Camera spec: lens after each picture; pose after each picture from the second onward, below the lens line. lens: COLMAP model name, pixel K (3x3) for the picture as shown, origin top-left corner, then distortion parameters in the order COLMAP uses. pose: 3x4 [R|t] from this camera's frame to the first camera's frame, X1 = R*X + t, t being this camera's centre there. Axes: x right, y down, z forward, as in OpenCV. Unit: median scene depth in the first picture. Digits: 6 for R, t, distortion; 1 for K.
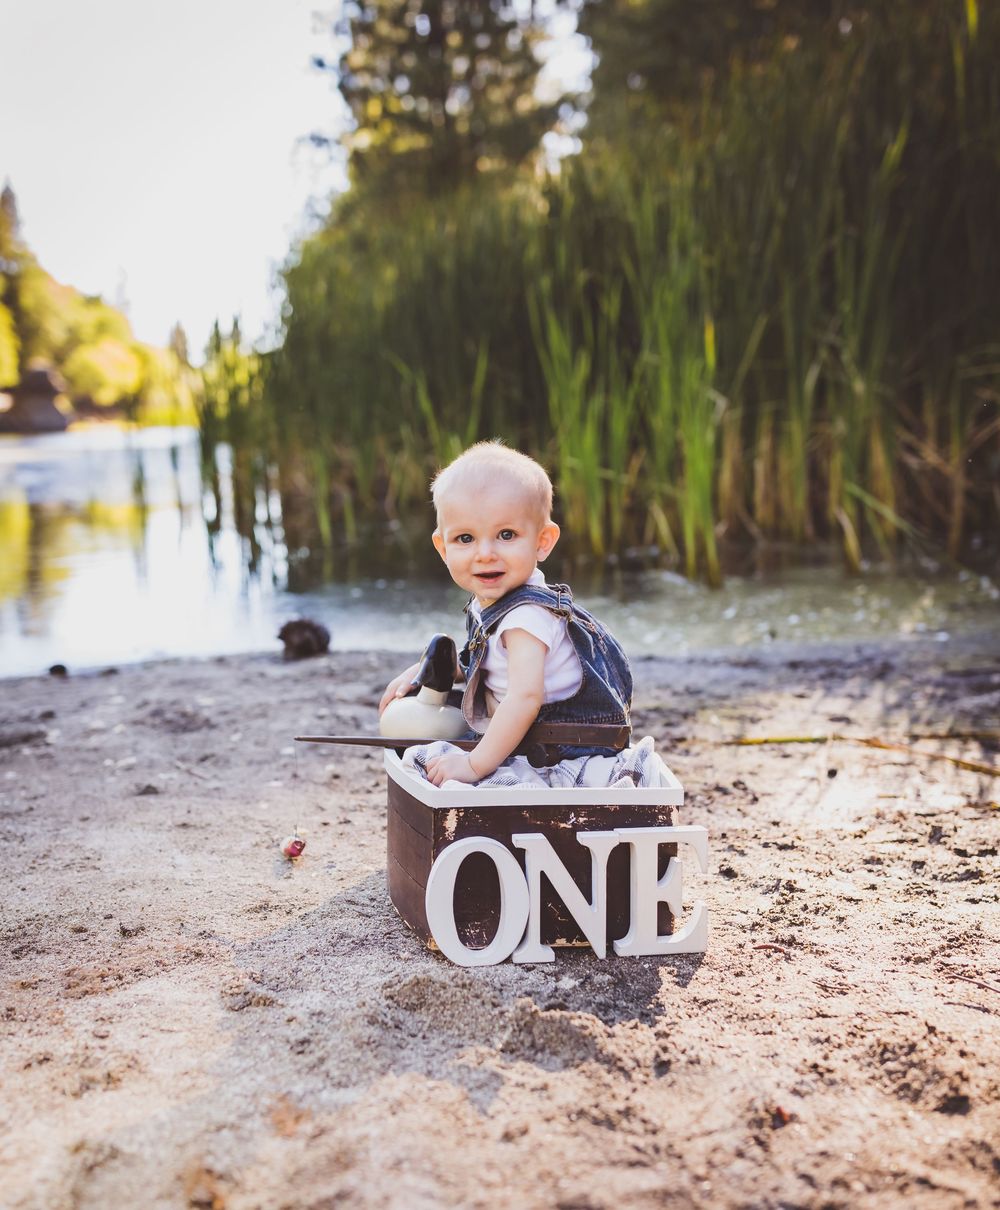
lens RADIAL K [[1448.9, 0, 496.1], [0, 1448.9, 607.2], [0, 0, 1]] dist [-0.017799, 0.000000]
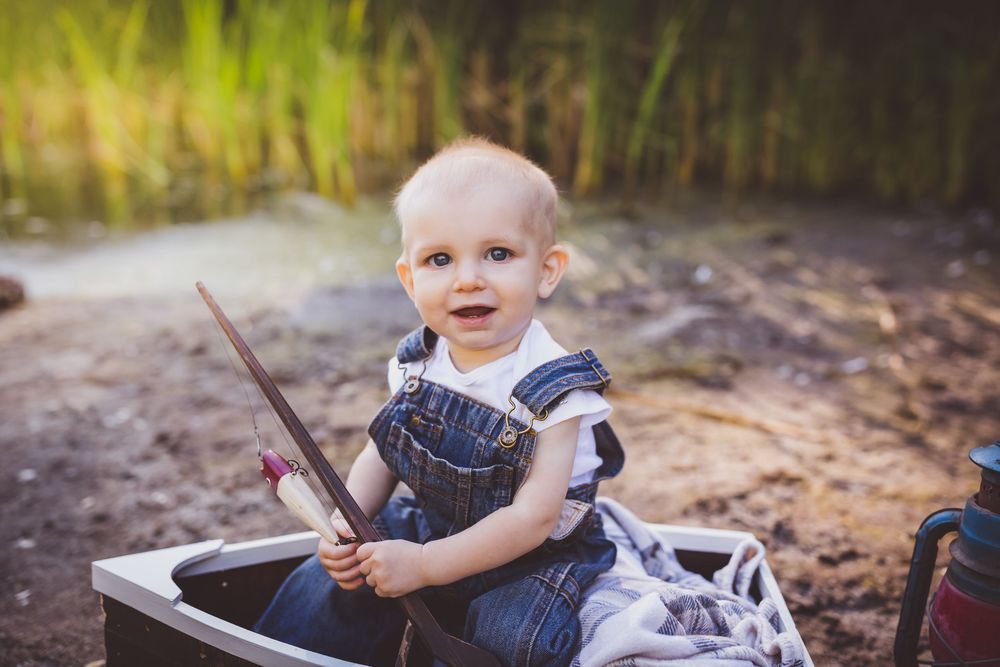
lens RADIAL K [[960.7, 0, 500.9], [0, 960.7, 332.0], [0, 0, 1]] dist [-0.021259, 0.000000]
pose [[0.927169, -0.084137, 0.365073, -0.114170], [0.029571, 0.987851, 0.152566, -0.092749], [-0.373474, -0.130659, 0.918393, 0.525011]]
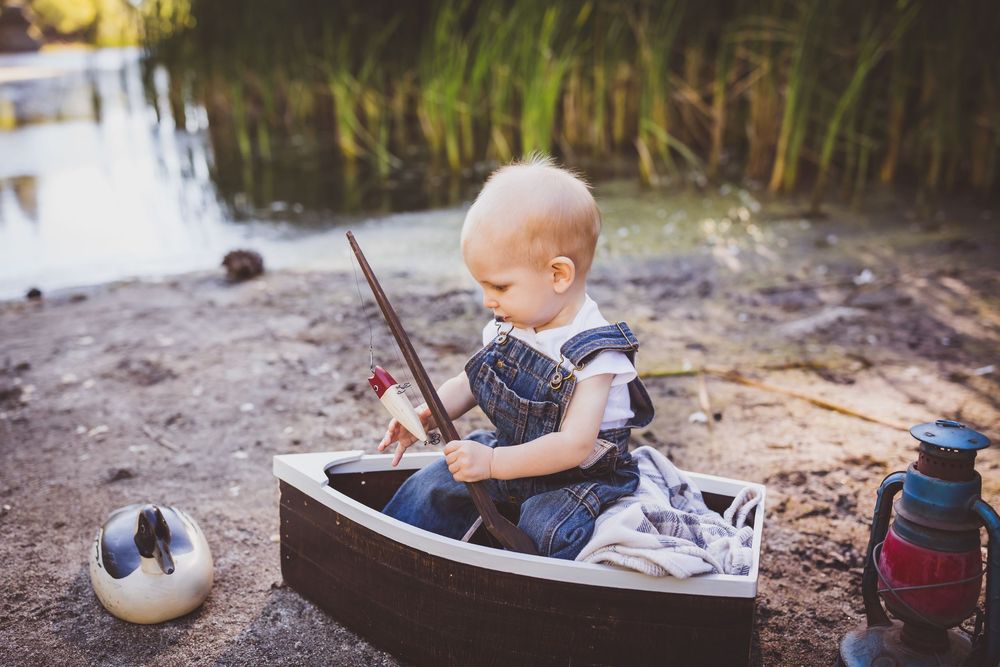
lens RADIAL K [[960.7, 0, 505.4], [0, 960.7, 327.4], [0, 0, 1]] dist [-0.021259, 0.000000]
pose [[0.988427, -0.031354, 0.148419, -0.075054], [0.007816, 0.987633, 0.156589, -0.109996], [-0.151493, -0.153617, 0.976449, 0.347060]]
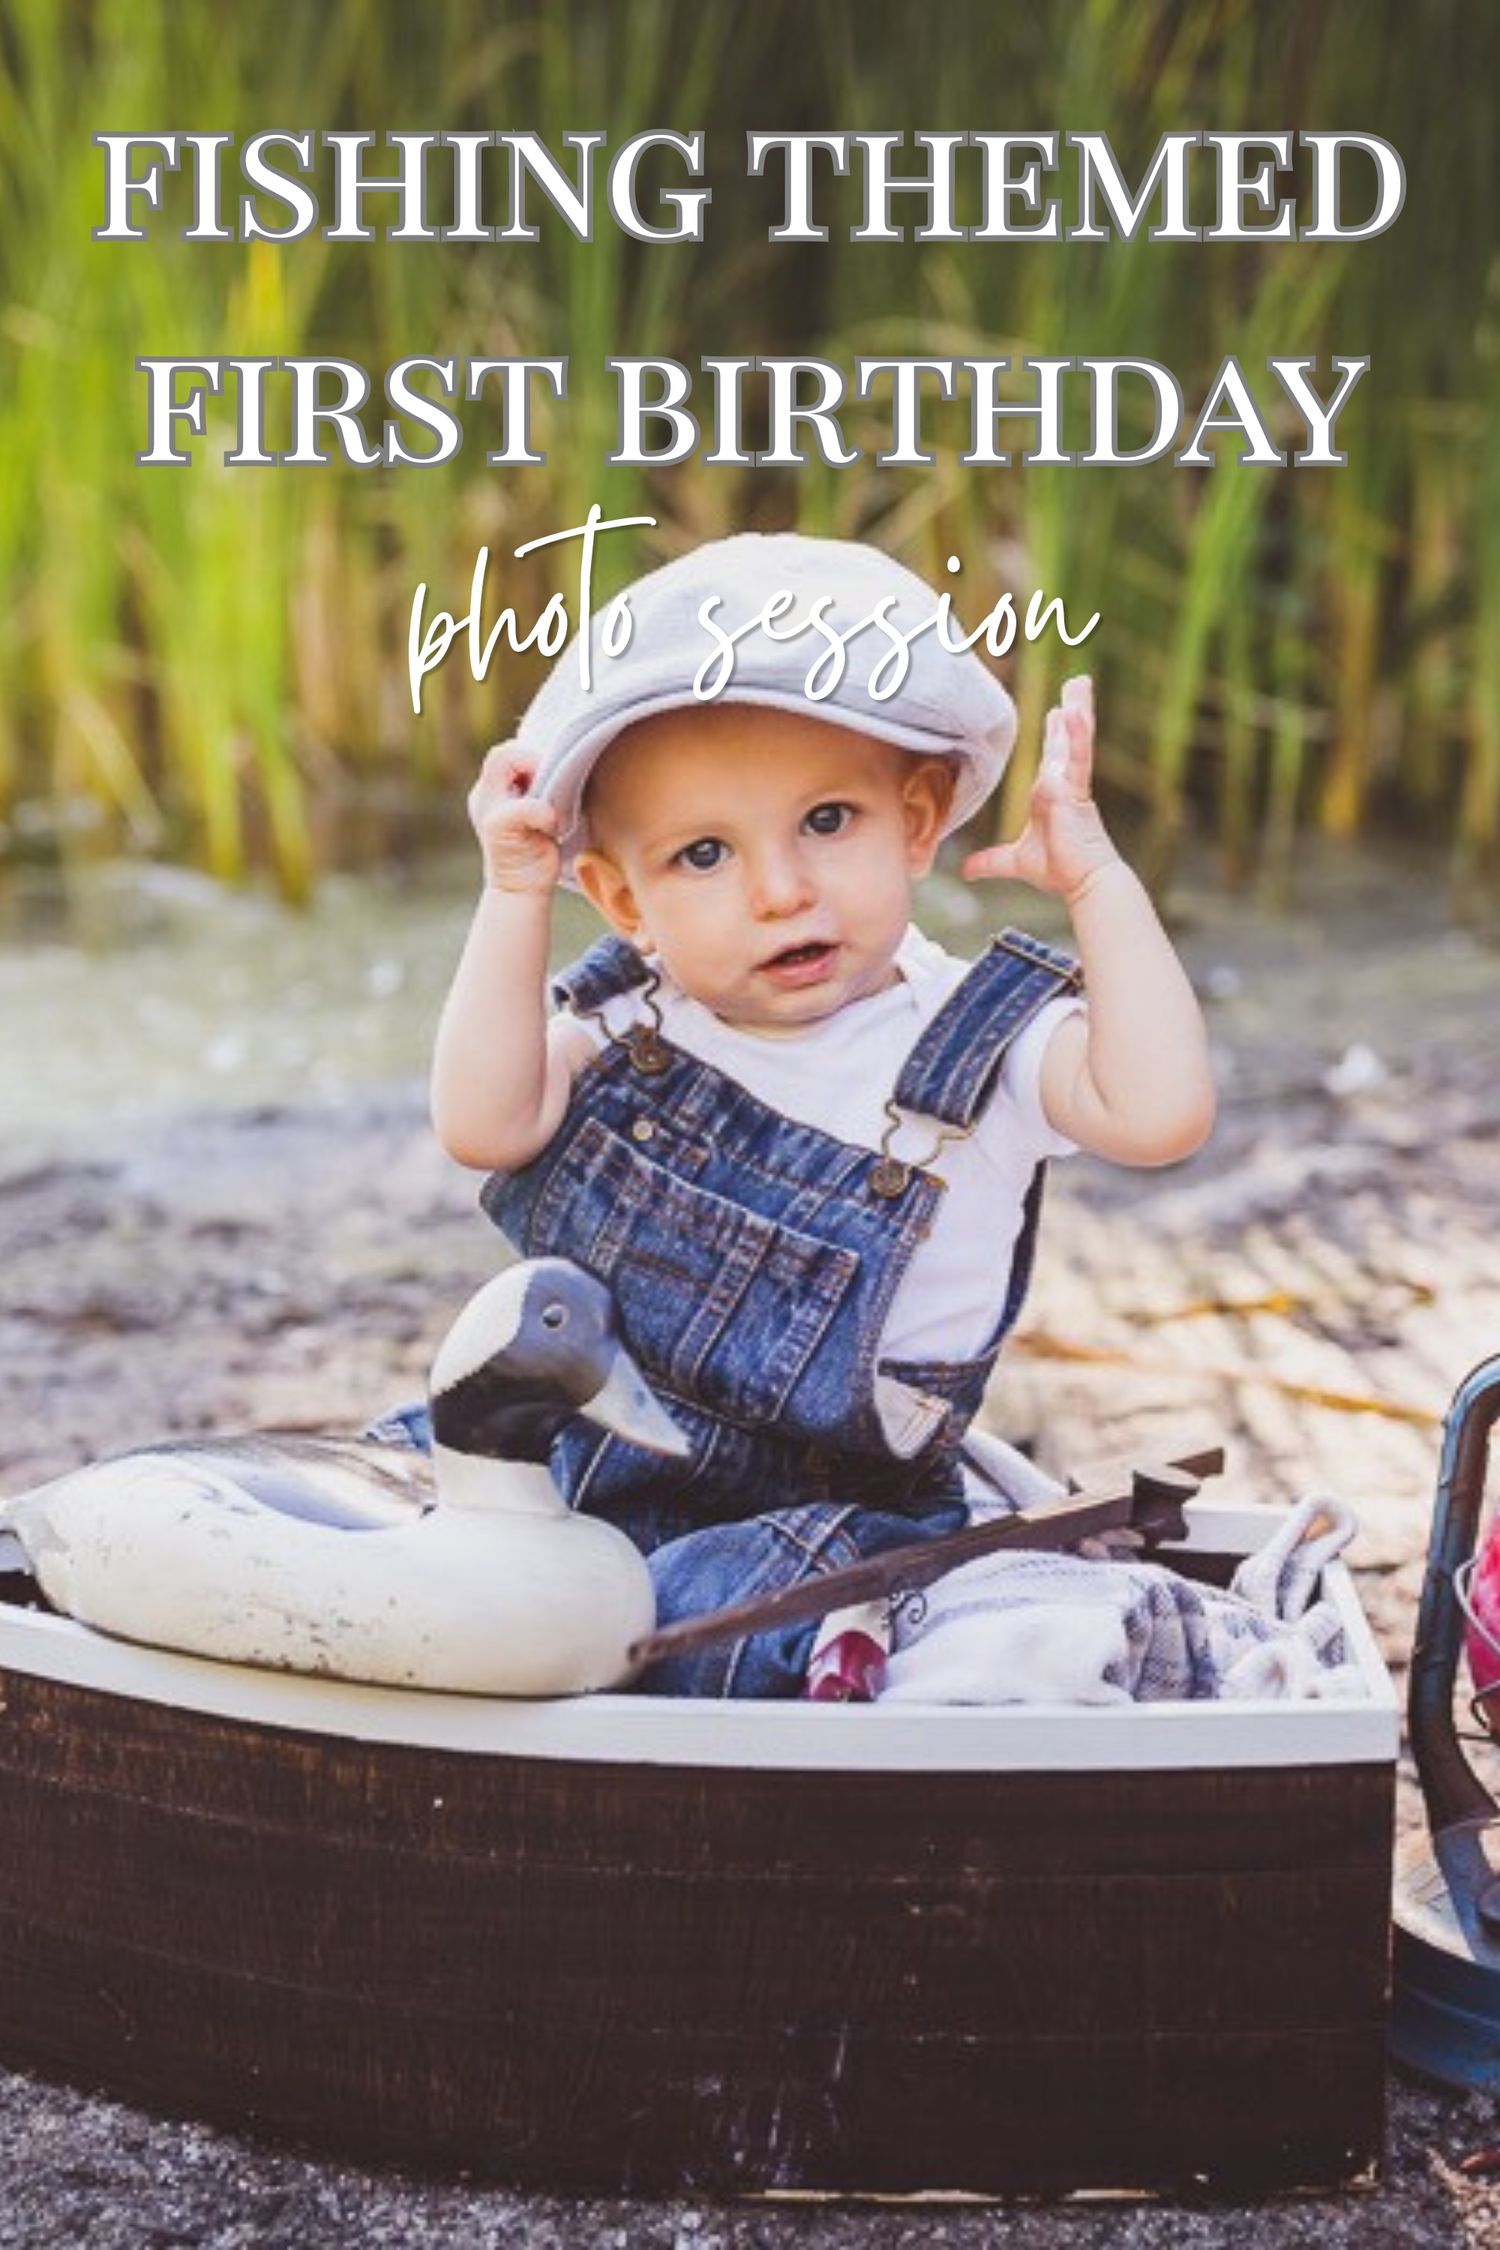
lens RADIAL K [[3242.6, 0, 766.0], [0, 3242.6, 1122.1], [0, 0, 1]] dist [-0.021826, 0.000000]
pose [[0.930020, -0.053150, 0.363646, -0.174662], [0.029299, 0.997060, 0.070797, -0.042279], [-0.366340, -0.055188, 0.928843, 0.323897]]
